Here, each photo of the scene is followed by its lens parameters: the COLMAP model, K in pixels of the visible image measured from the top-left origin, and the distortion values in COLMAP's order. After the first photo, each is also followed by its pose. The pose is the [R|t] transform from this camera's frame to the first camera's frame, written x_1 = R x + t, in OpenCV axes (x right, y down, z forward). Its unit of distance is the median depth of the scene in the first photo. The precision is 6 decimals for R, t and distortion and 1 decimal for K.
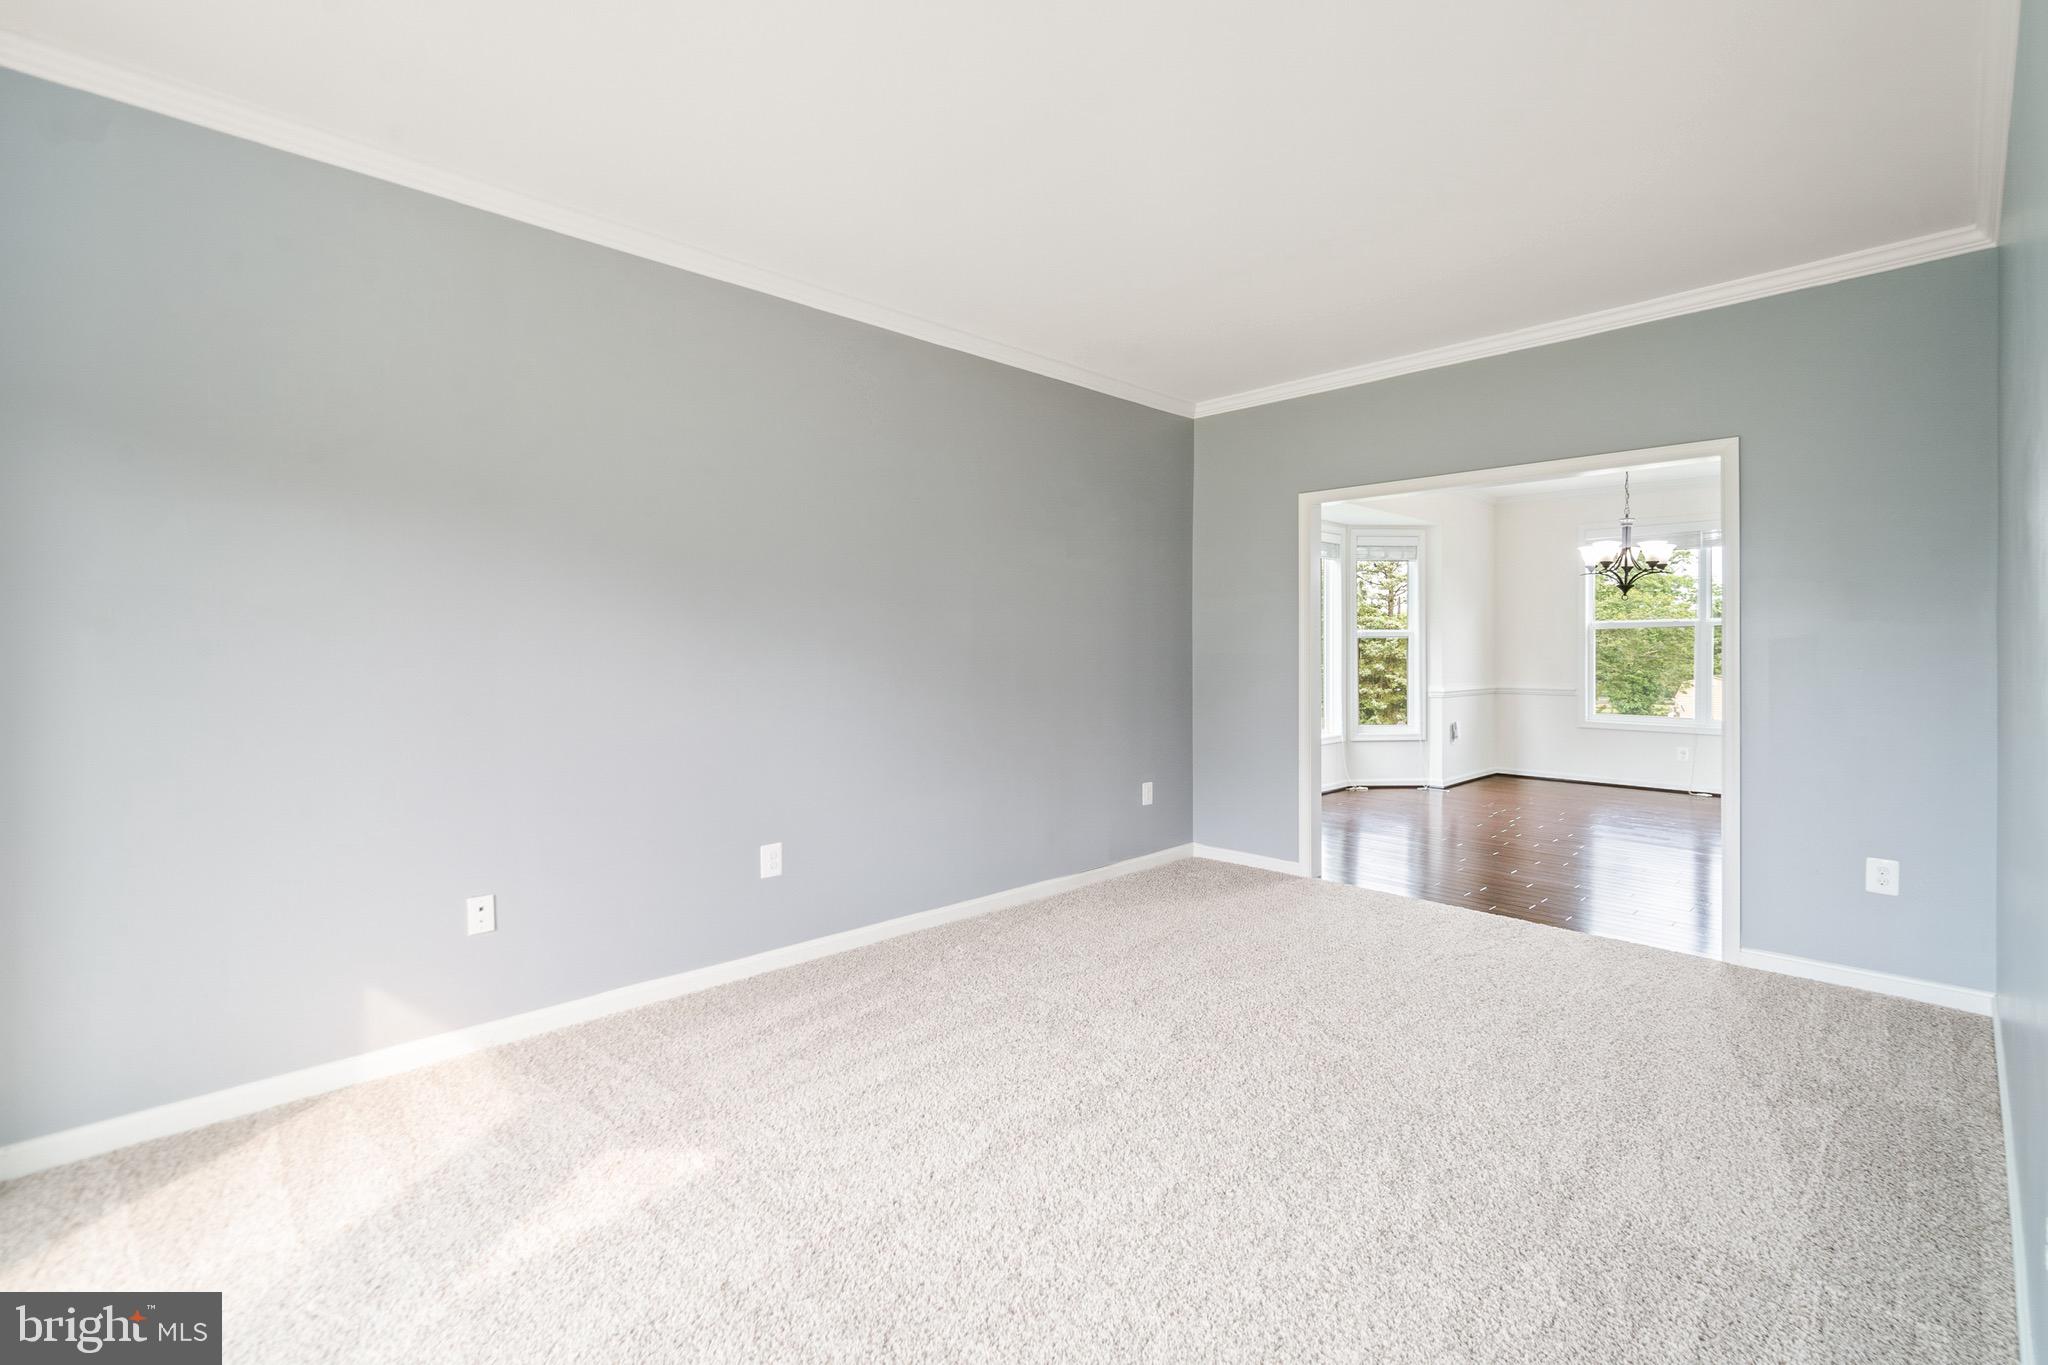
lens RADIAL K [[924.4, 0, 1015.1], [0, 924.4, 675.8], [0, 0, 1]] dist [-0.002214, 0.000558]
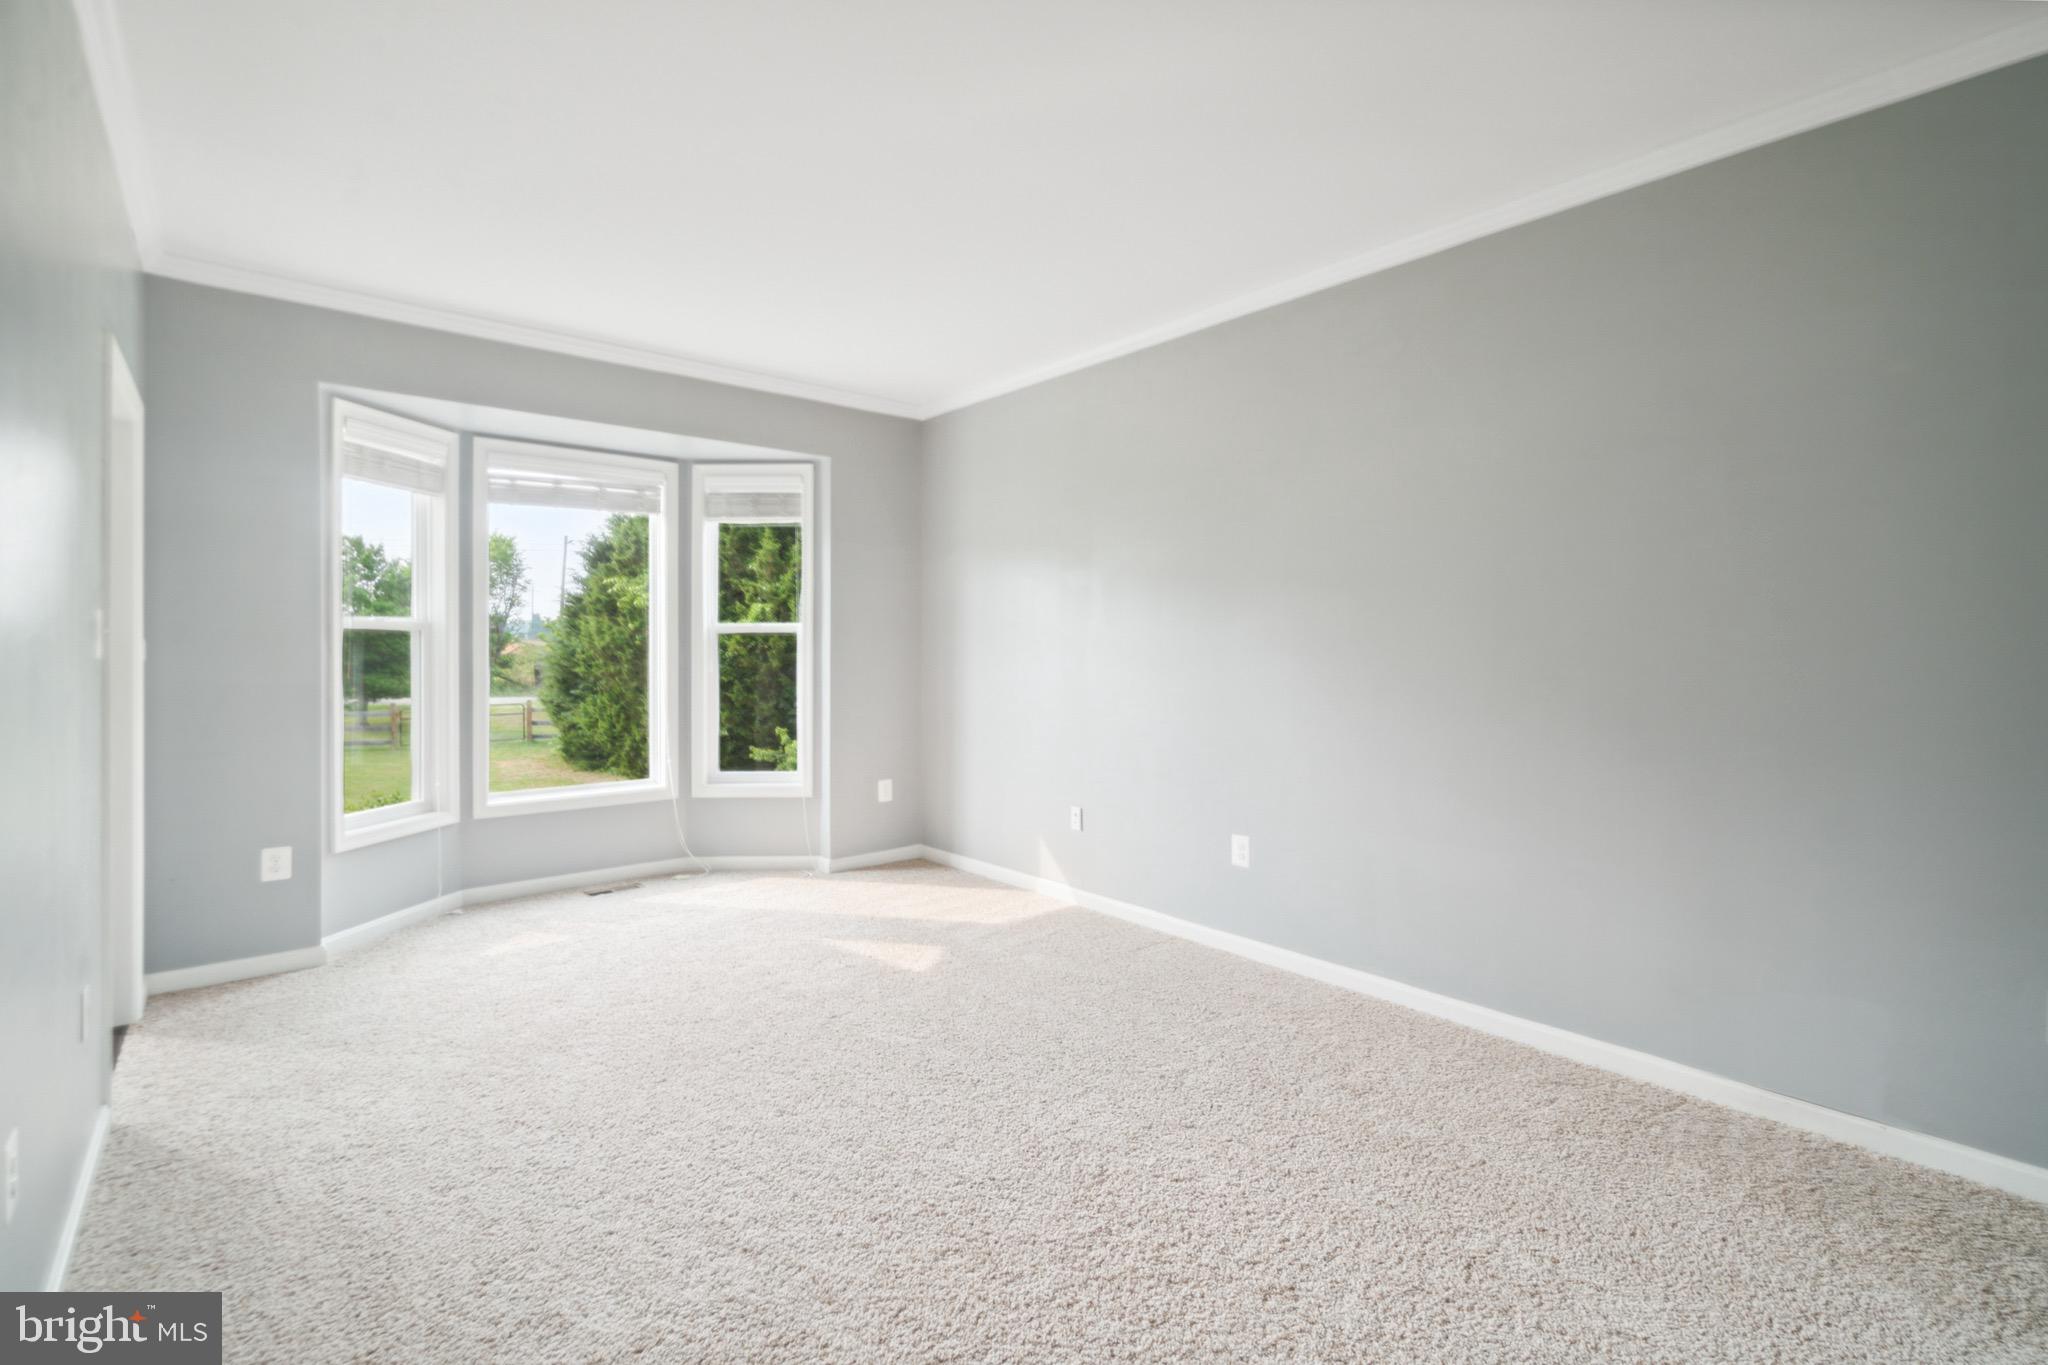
lens RADIAL K [[924.4, 0, 1018.6], [0, 924.4, 642.6], [0, 0, 1]] dist [-0.002214, 0.000558]
pose [[-0.071721, -0.005129, -0.997412, 0.893771], [-0.038355, 0.999261, -0.002381, -0.024032], [0.996687, 0.038085, -0.071864, 0.926212]]
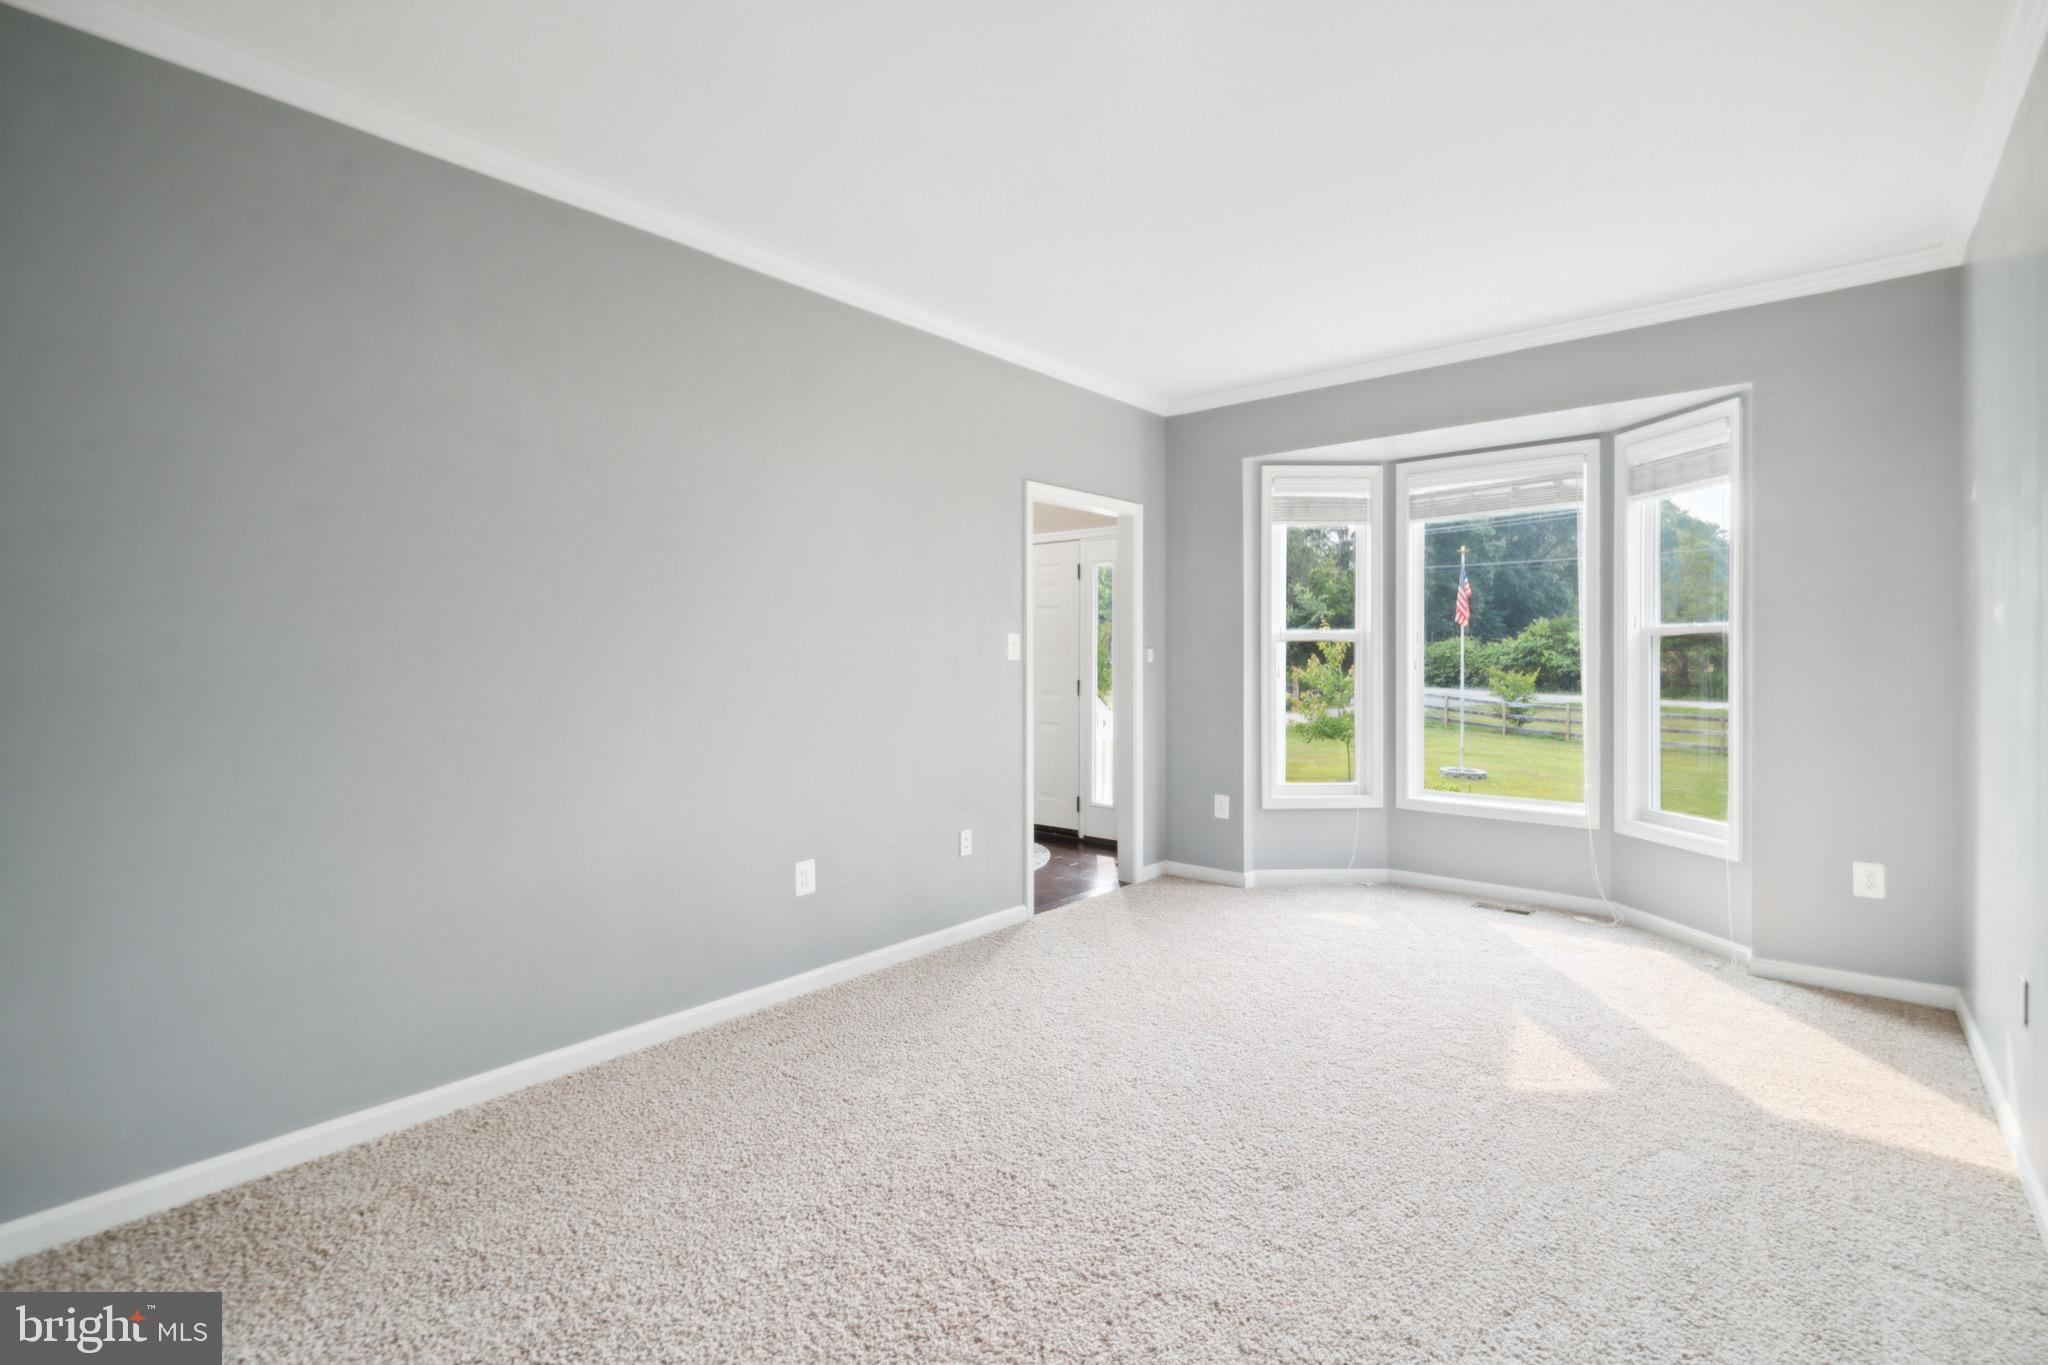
lens RADIAL K [[924.4, 0, 1040.4], [0, 924.4, 666.7], [0, 0, 1]] dist [-0.002214, 0.000558]
pose [[-0.994395, 0.003480, -0.105672, 0.282897], [-0.001984, 0.998668, 0.051558, -0.048340], [0.105711, 0.051478, -0.993064, 1.524454]]
